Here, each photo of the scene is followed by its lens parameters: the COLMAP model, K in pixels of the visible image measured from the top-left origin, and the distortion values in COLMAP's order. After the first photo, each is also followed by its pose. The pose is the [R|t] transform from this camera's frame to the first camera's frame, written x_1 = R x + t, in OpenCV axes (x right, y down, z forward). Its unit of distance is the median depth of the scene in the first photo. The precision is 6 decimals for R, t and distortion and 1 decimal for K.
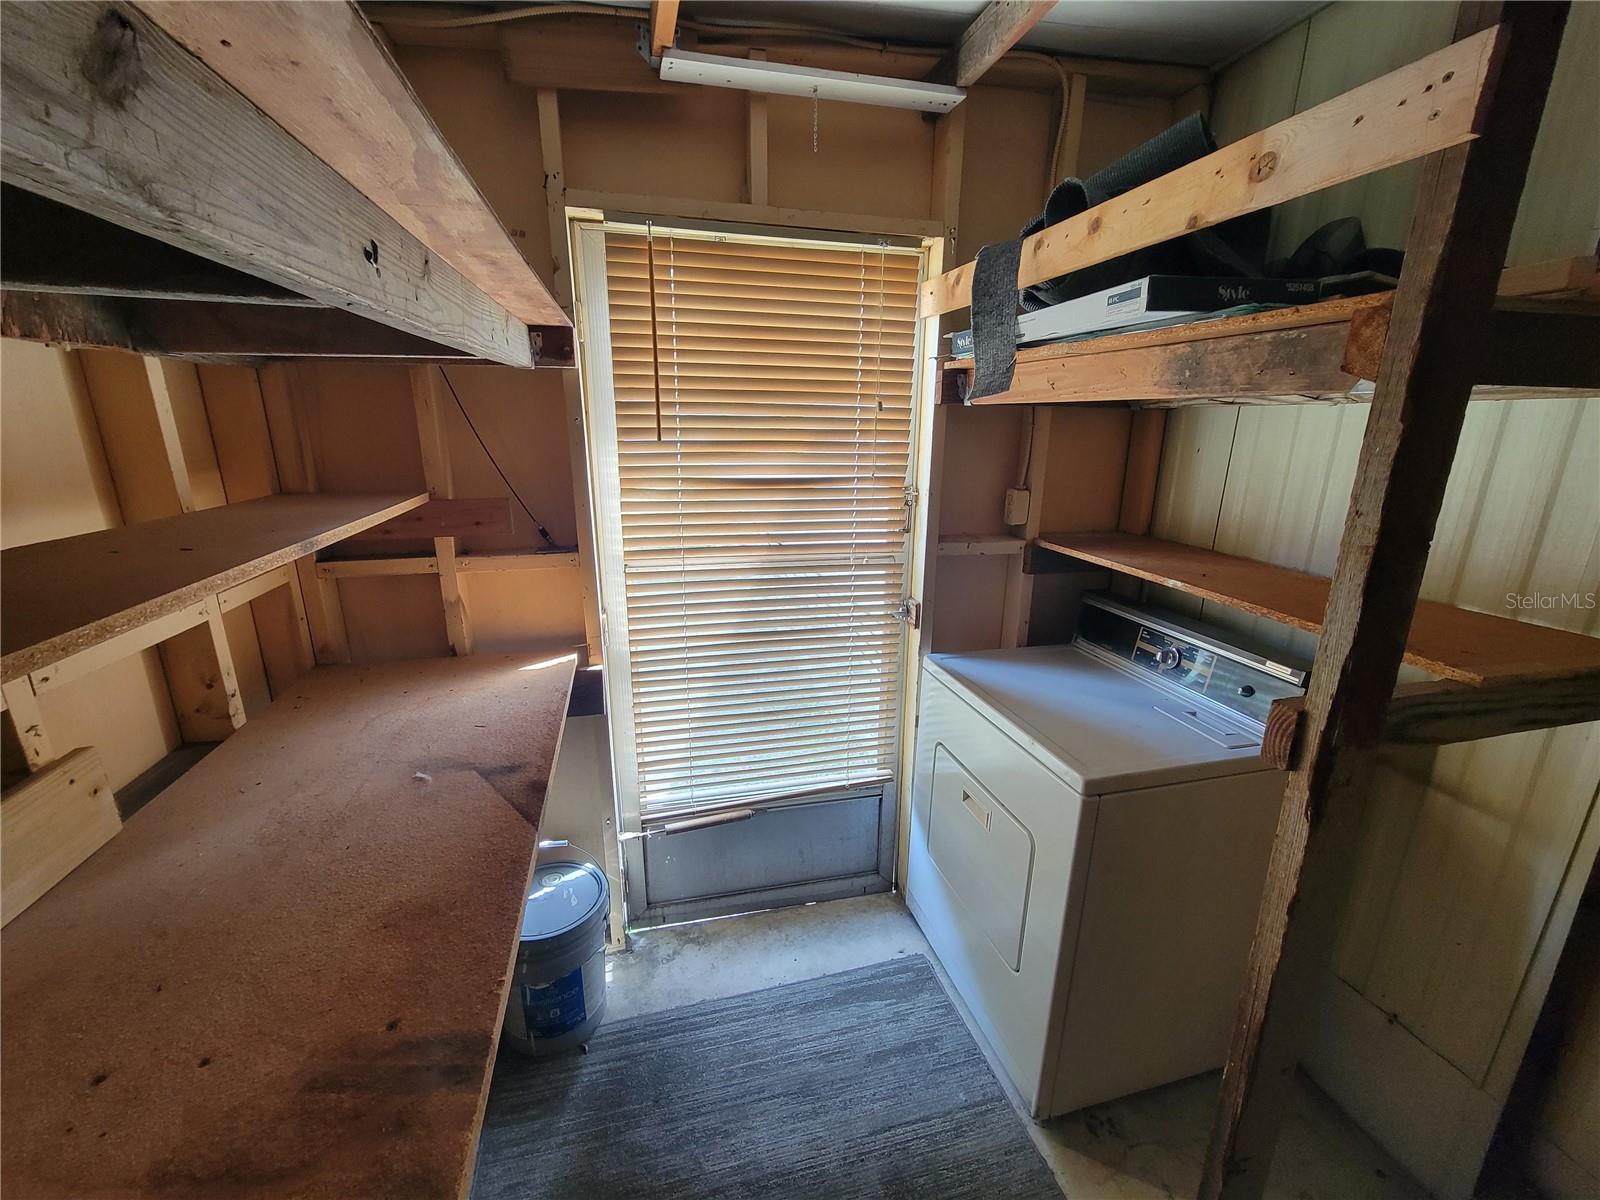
lens RADIAL K [[654.5, 0, 798.0], [0, 654.5, 603.3], [0, 0, 1]] dist [-0.002333, -0.000338]
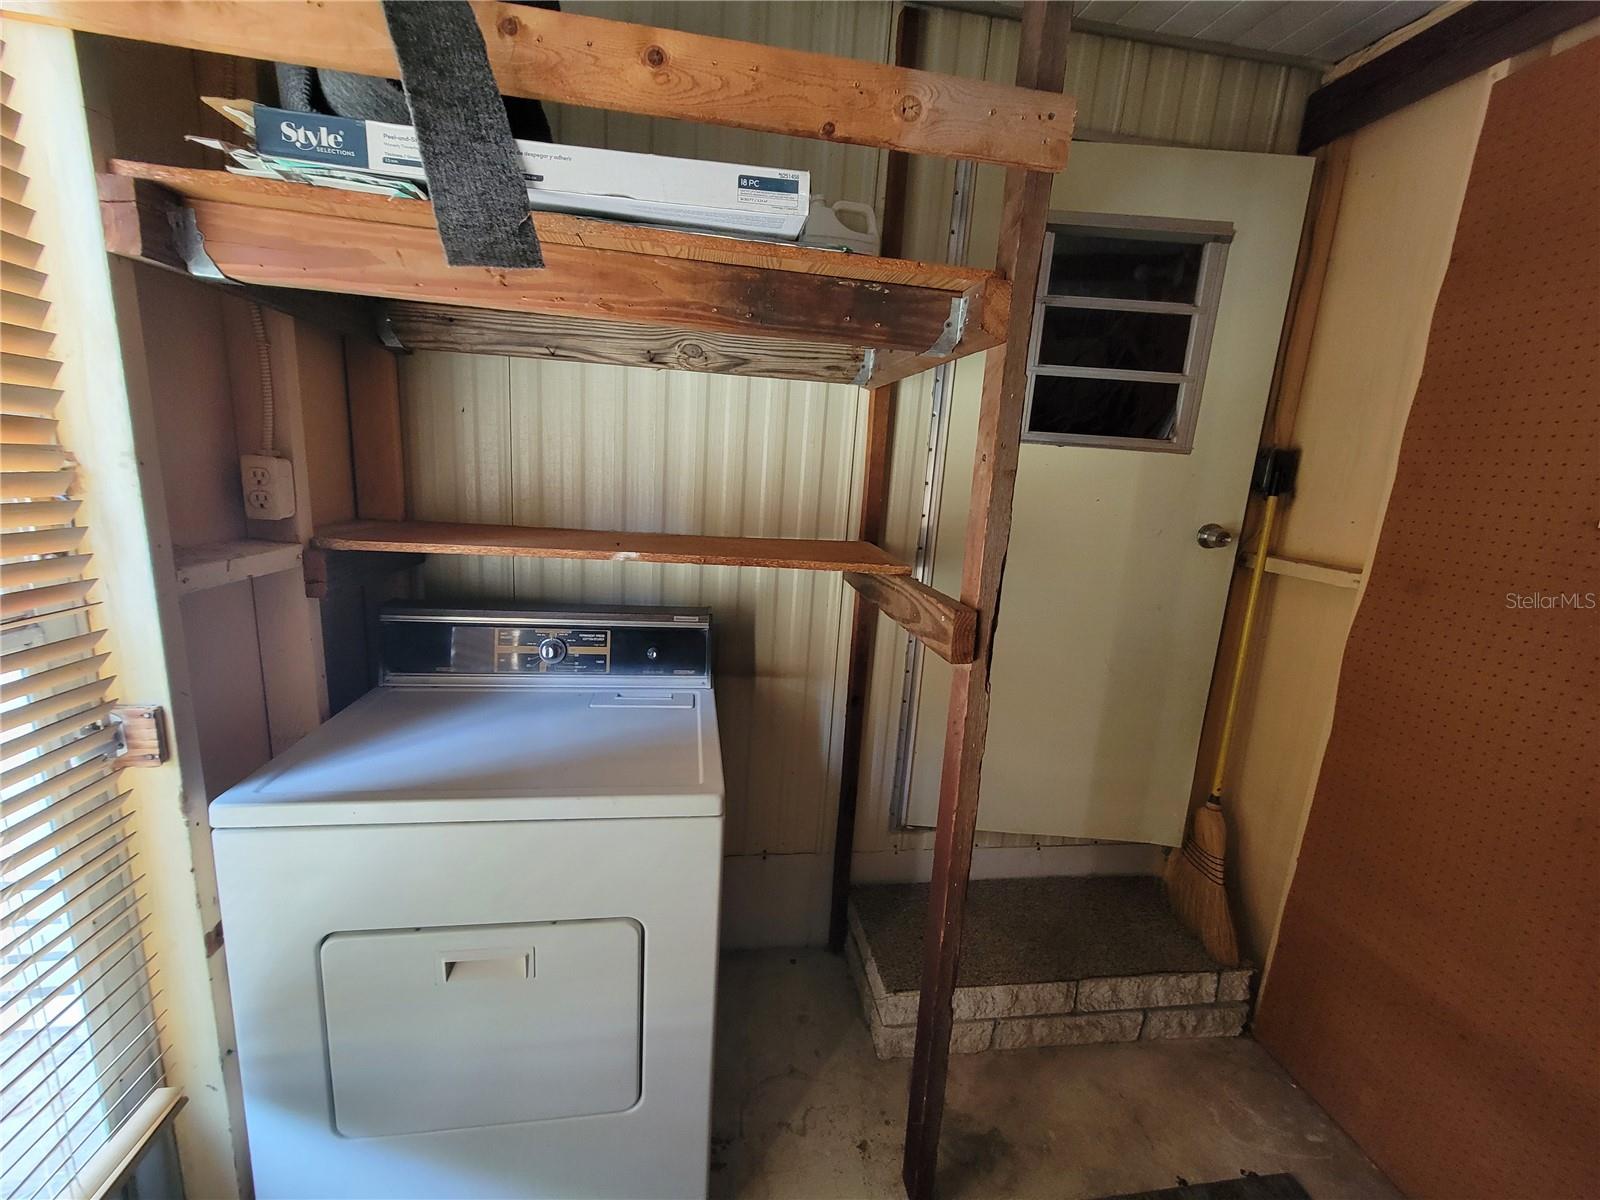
lens RADIAL K [[654.5, 0, 795.3], [0, 654.5, 600.6], [0, 0, 1]] dist [-0.002333, -0.000338]
pose [[0.104625, -0.206627, 0.972810, -0.200121], [0.205295, 0.961597, 0.182166, -0.064410], [-0.973092, 0.180654, 0.143026, 0.505017]]
